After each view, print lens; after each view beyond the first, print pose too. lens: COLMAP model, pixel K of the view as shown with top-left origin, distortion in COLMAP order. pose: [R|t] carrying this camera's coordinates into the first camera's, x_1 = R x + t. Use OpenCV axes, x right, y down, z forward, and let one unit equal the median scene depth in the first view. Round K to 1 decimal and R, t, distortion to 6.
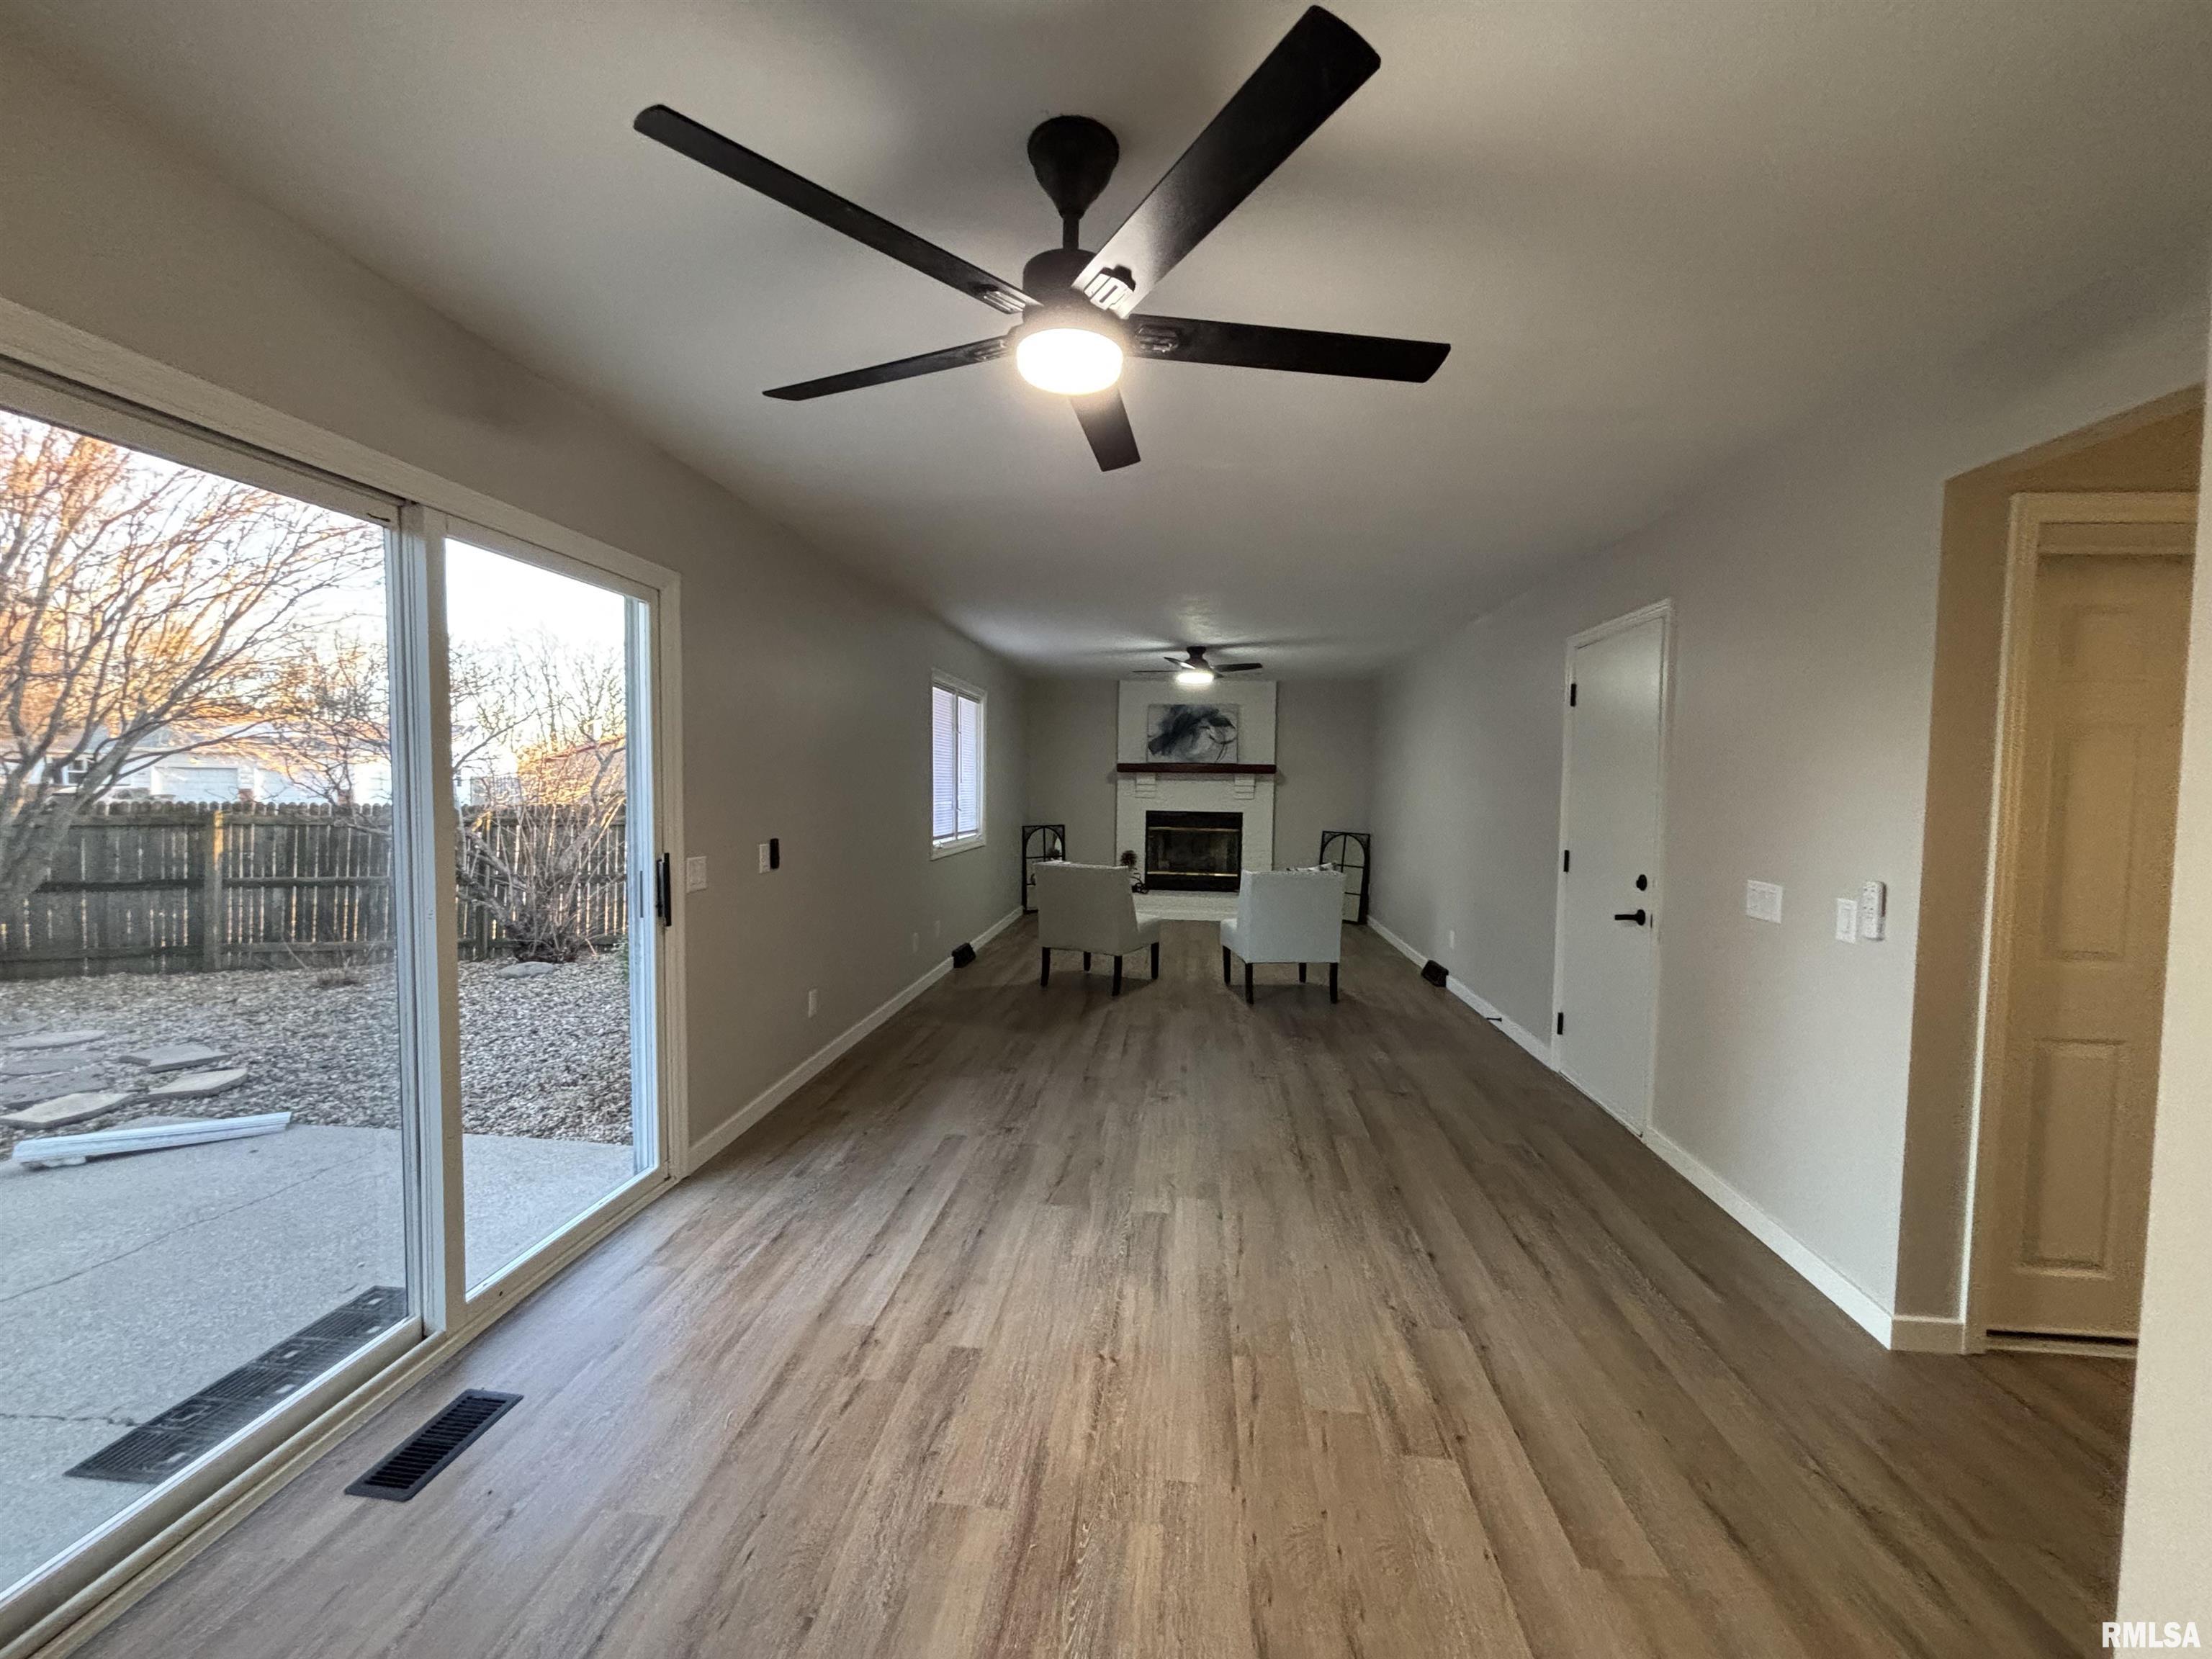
lens RADIAL K [[892.6, 0, 1100.3], [0, 892.6, 827.0], [0, 0, 1]] dist [-0.000435, -0.000092]
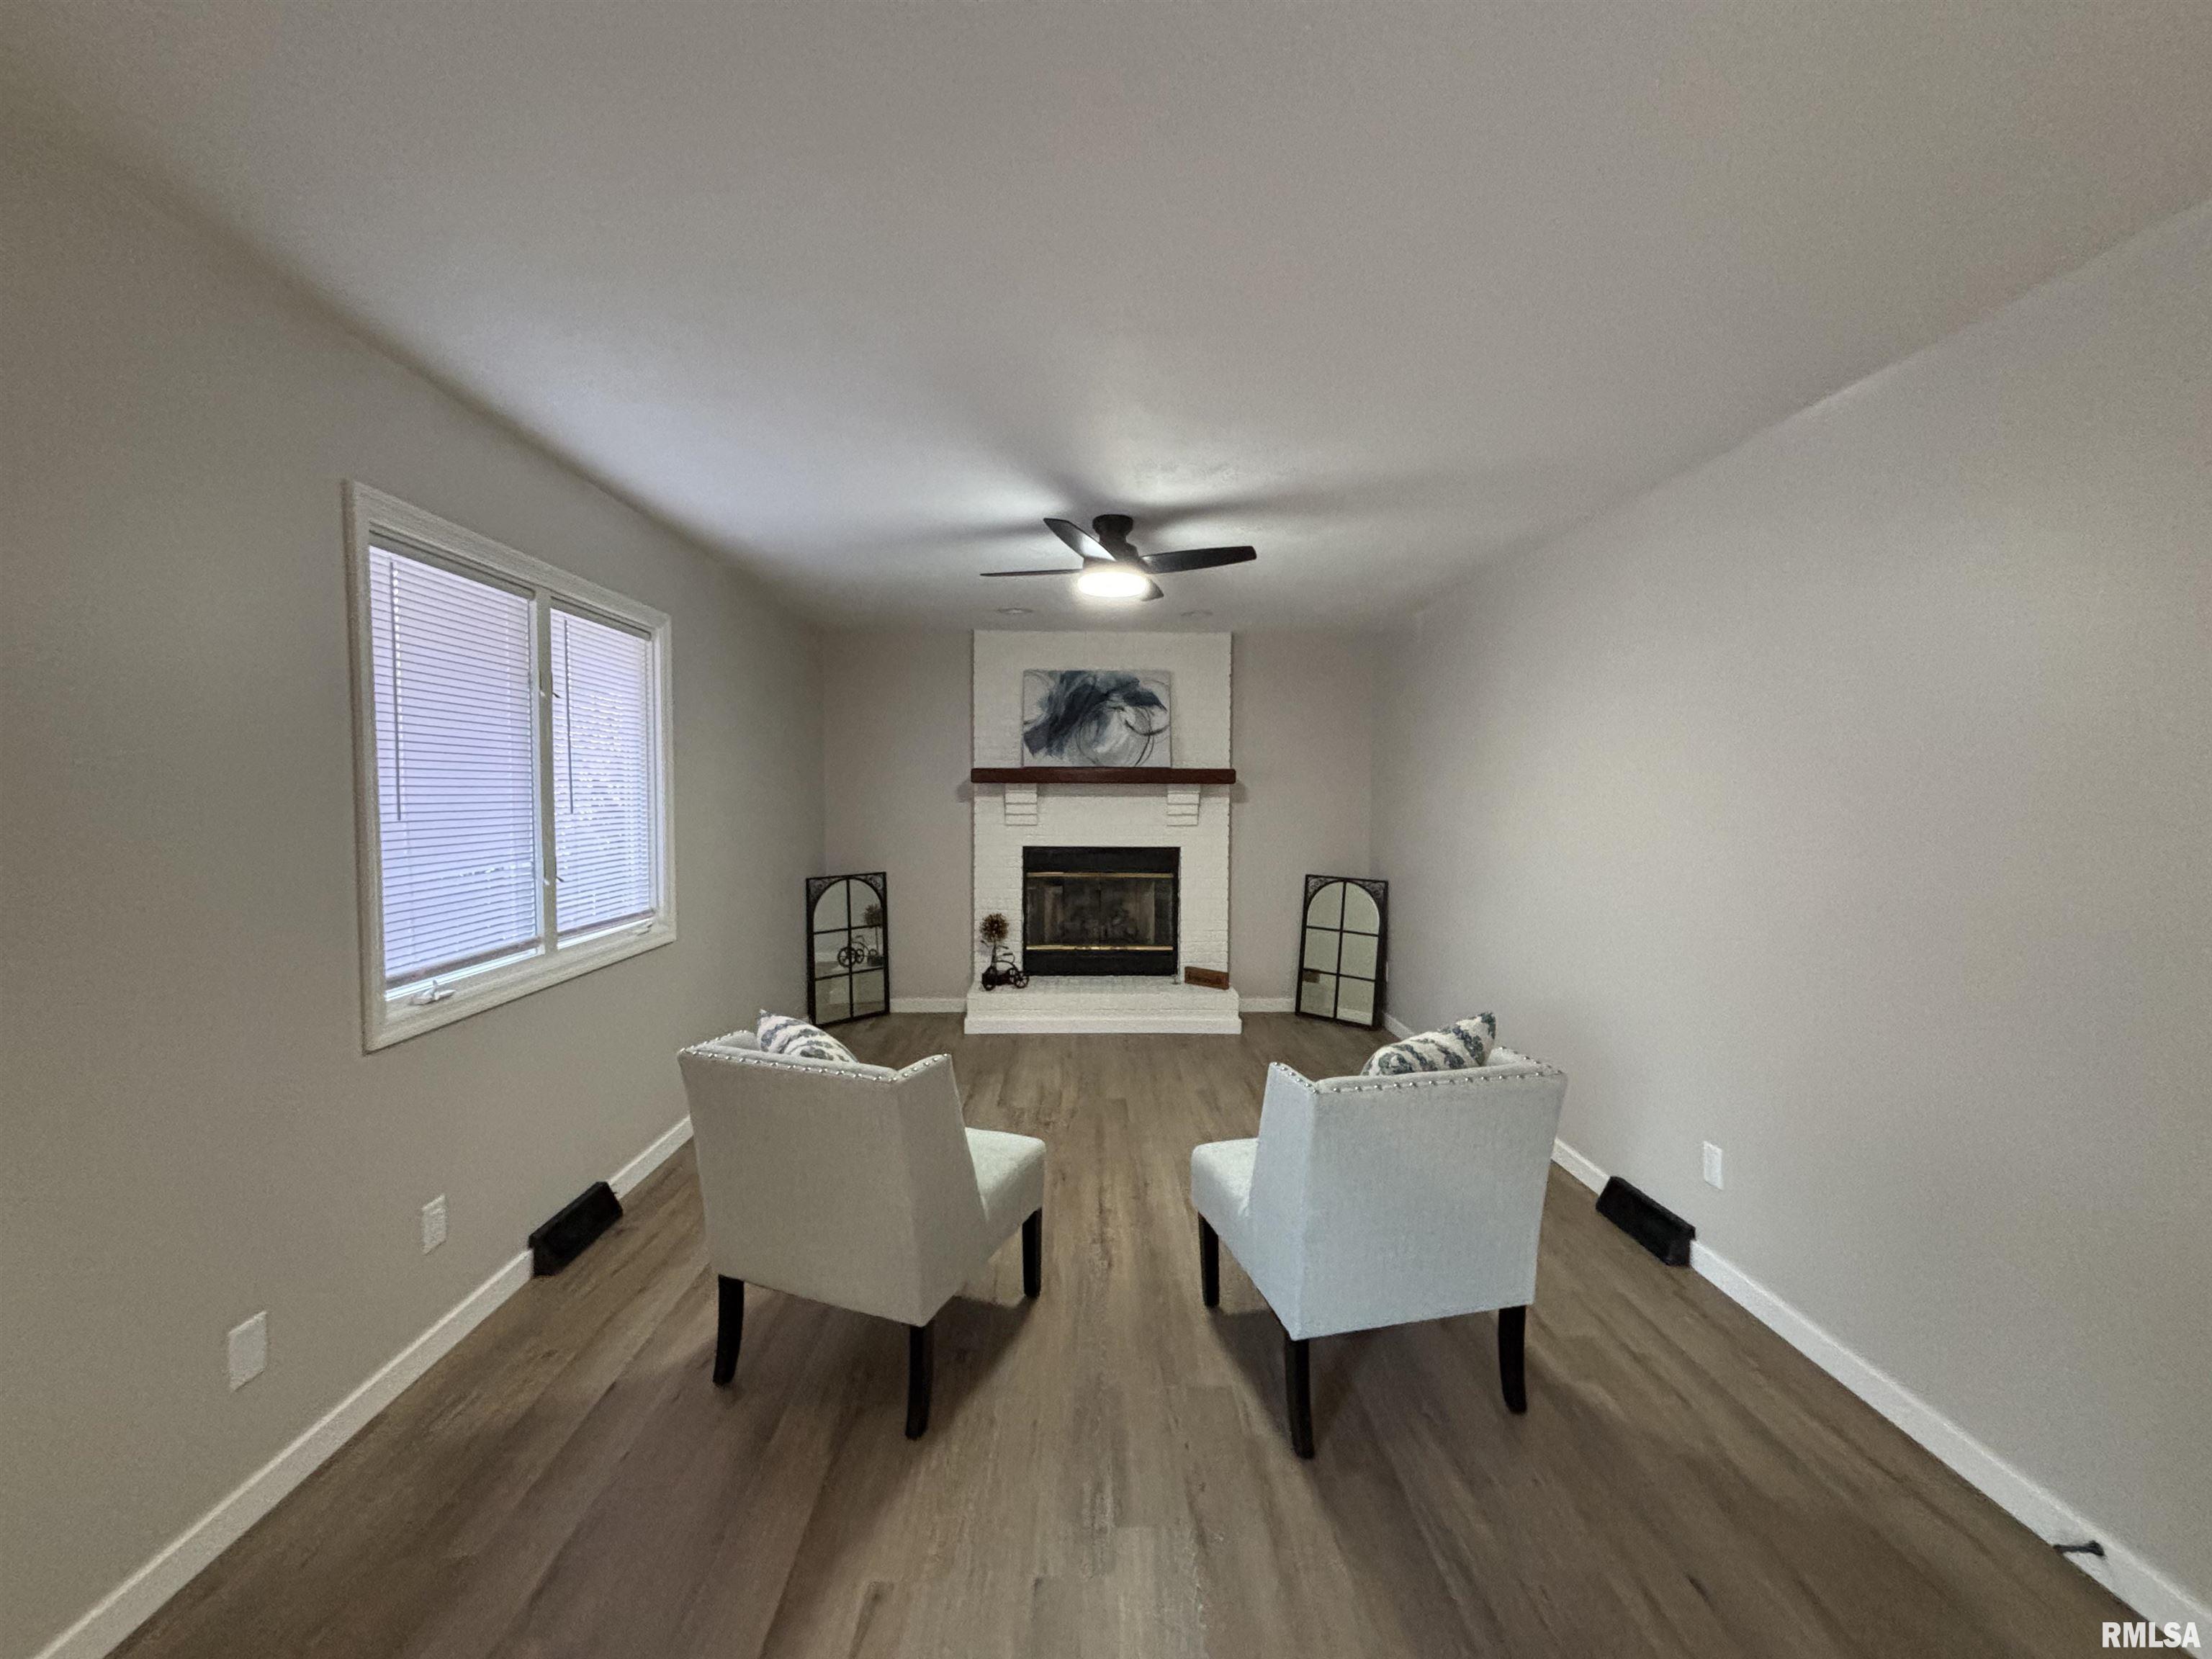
lens RADIAL K [[902.0, 0, 1099.2], [0, 902.0, 824.1], [0, 0, 1]] dist [-0.001491, -0.000040]
pose [[0.992624, -0.013864, 0.120440, 0.030048], [0.015161, 0.999836, -0.009861, -0.026894], [-0.120284, 0.011614, 0.992672, 0.394850]]
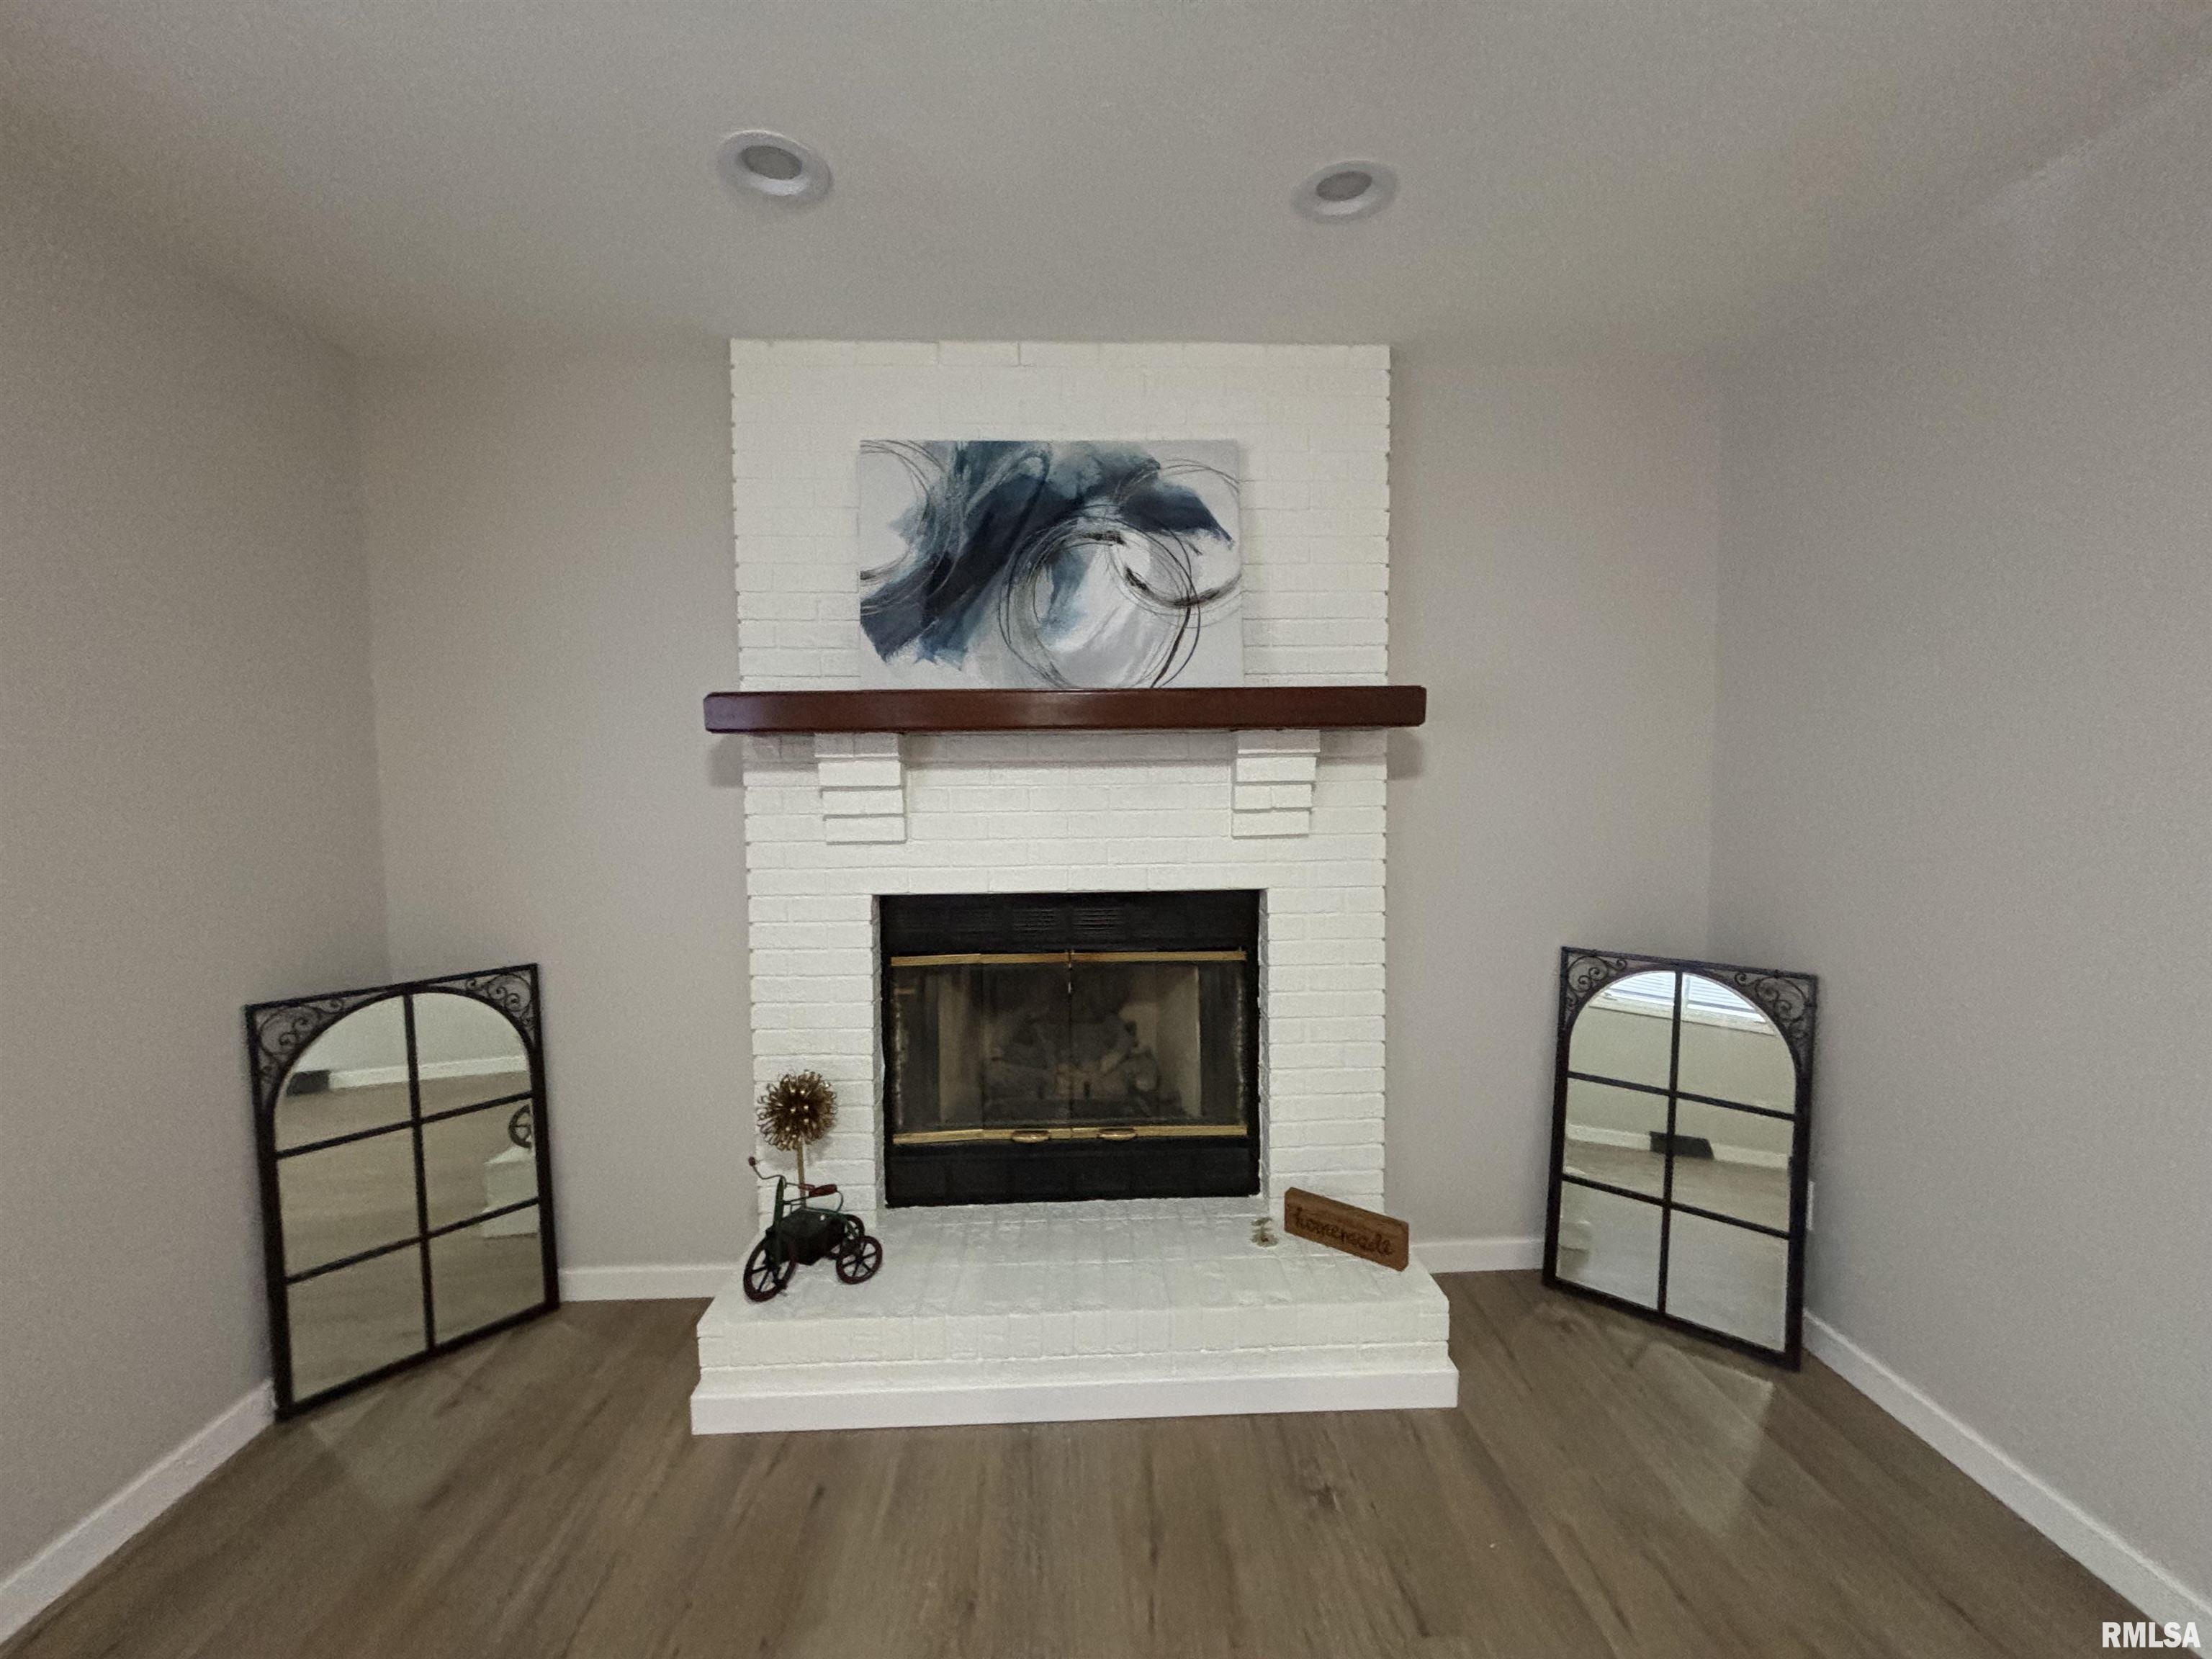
lens RADIAL K [[892.6, 0, 1100.3], [0, 892.6, 827.0], [0, 0, 1]] dist [-0.000435, -0.000092]
pose [[0.989952, -0.033072, 0.137482, 0.081293], [0.032193, 0.999445, 0.008614, -0.037415], [-0.137691, -0.004101, 0.990467, 0.768342]]
